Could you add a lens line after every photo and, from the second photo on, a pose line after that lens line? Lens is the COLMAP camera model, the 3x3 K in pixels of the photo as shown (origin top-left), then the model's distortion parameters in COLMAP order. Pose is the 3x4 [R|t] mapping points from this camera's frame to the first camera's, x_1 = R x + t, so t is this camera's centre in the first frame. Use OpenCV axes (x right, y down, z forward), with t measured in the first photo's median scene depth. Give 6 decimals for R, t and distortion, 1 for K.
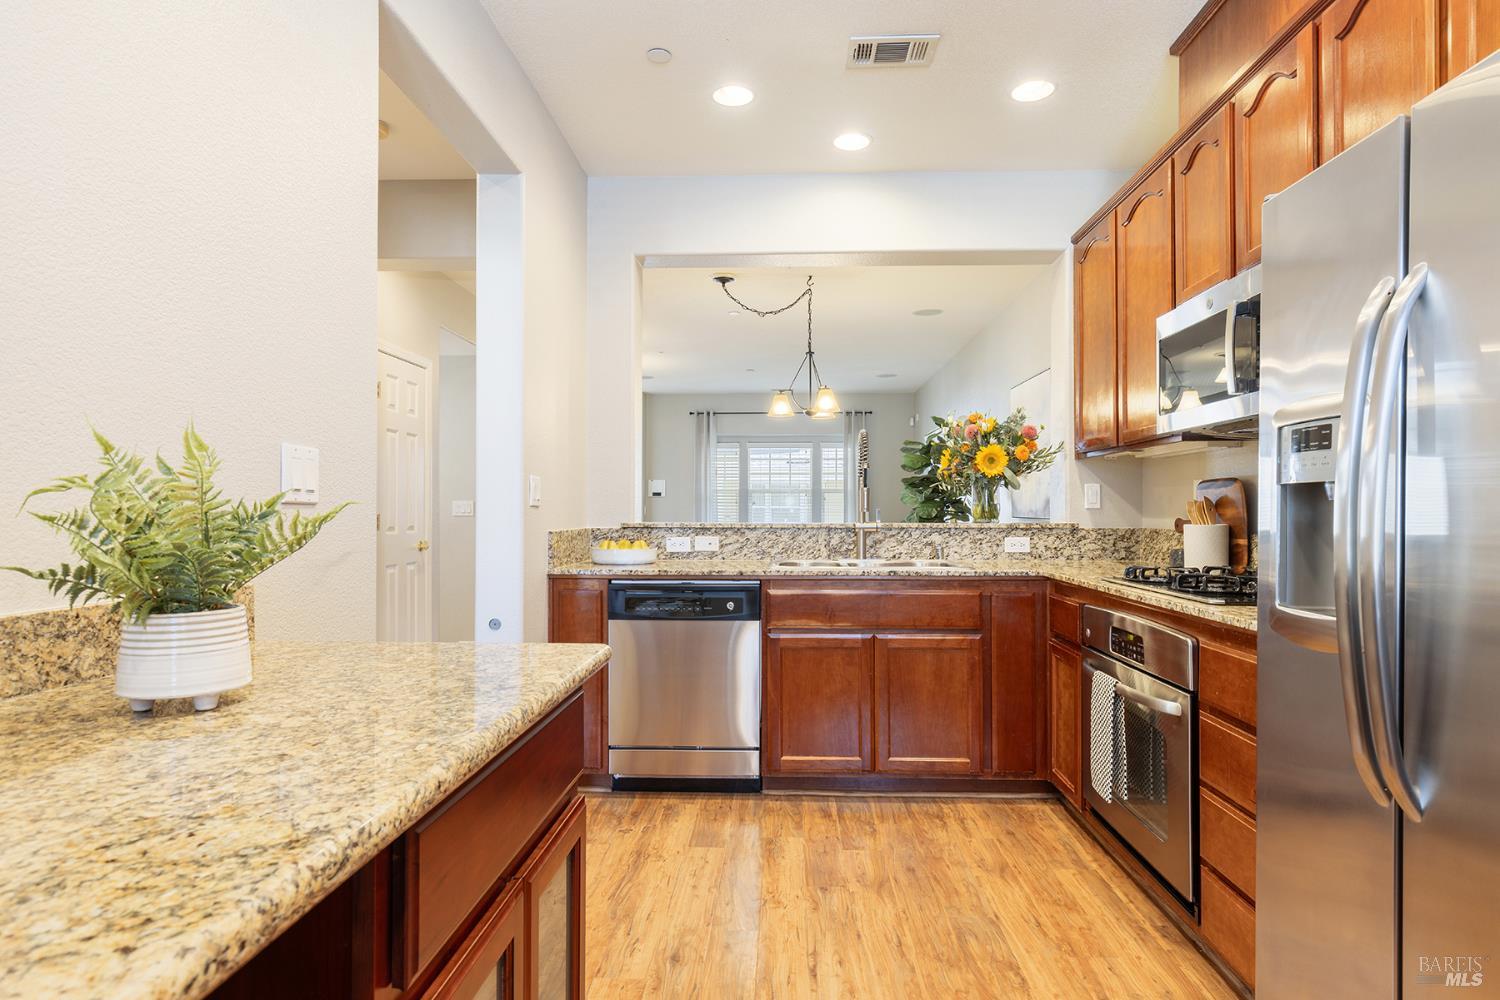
lens RADIAL K [[824.9, 0, 758.3], [0, 824.9, 503.7], [0, 0, 1]] dist [-0.001512, -0.000192]
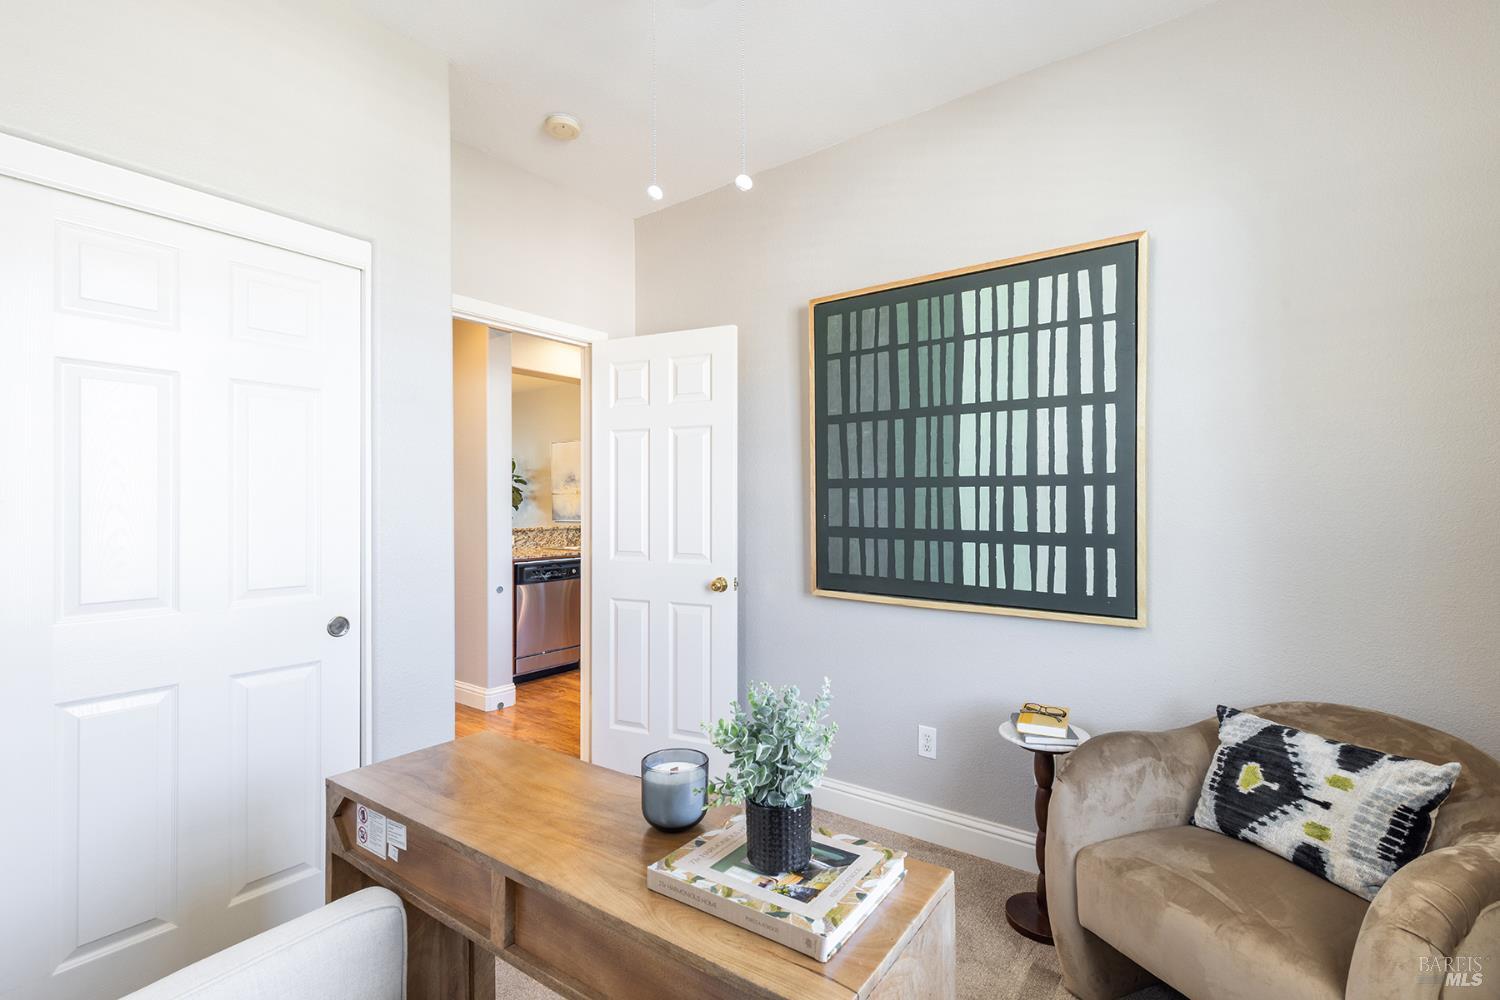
lens RADIAL K [[674.5, 0, 754.3], [0, 674.5, 504.4], [0, 0, 1]] dist [0.001017, -0.000883]
pose [[0.569699, -0.001696, 0.821852, -1.063945], [-0.002400, 0.999990, 0.003727, -0.036094], [-0.821850, -0.004096, 0.569689, -0.222671]]
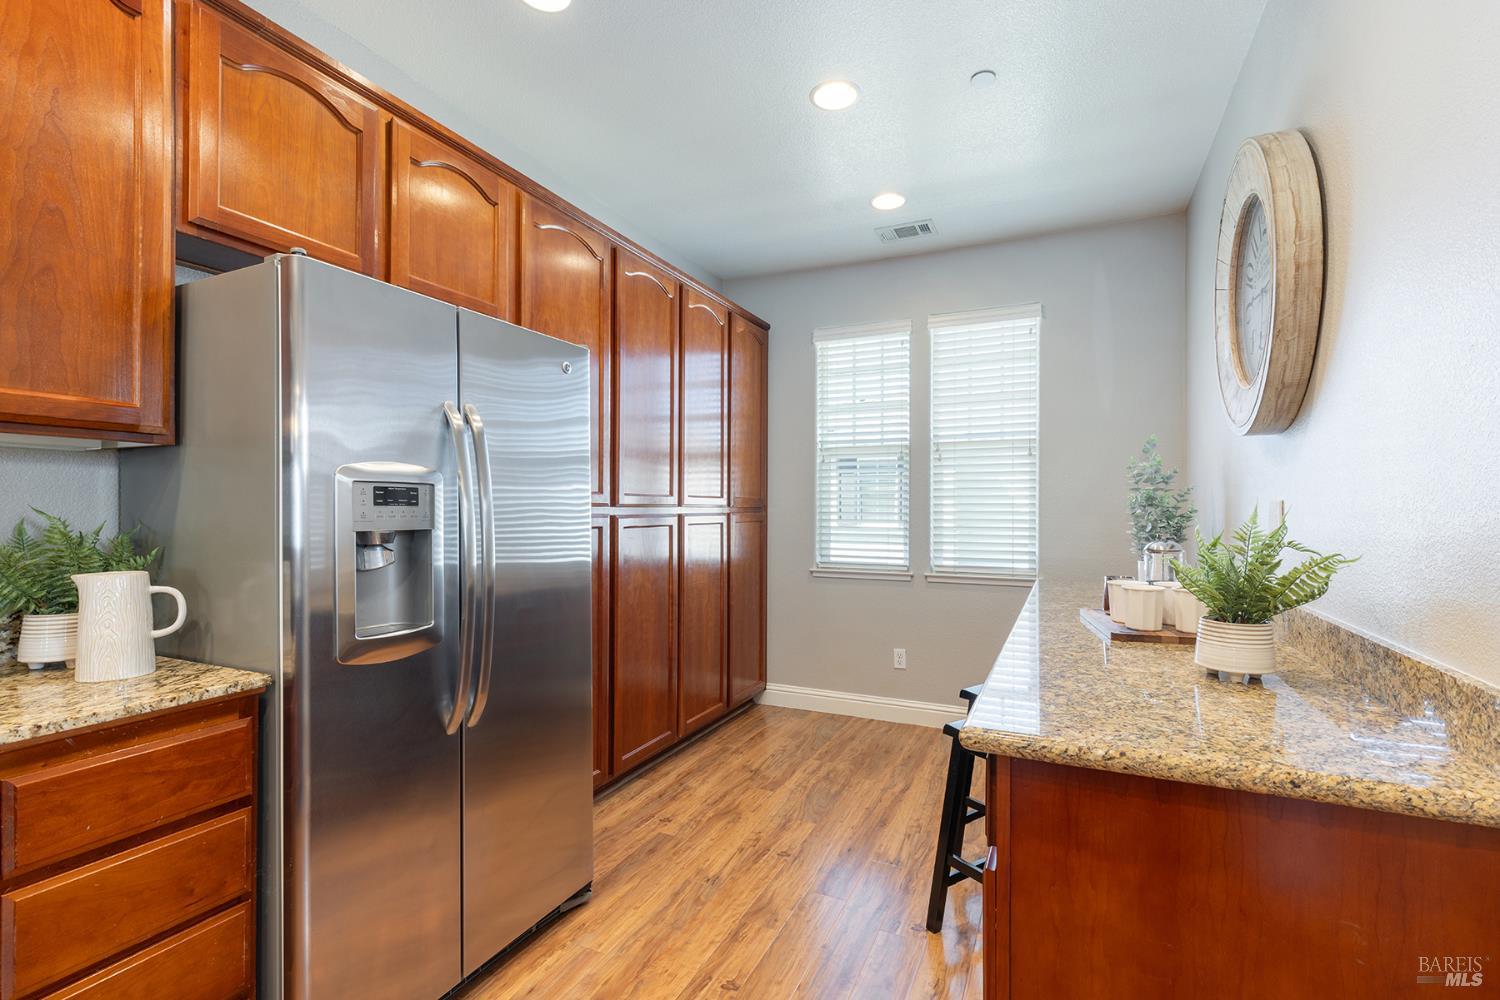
lens RADIAL K [[674.5, 0, 741.0], [0, 674.5, 504.7], [0, 0, 1]] dist [0.001017, -0.000883]
pose [[-0.922230, -0.000510, 0.386640, -0.099642], [-0.005427, 0.999918, -0.011626, -0.024502], [-0.386603, -0.012820, -0.922157, 0.768113]]
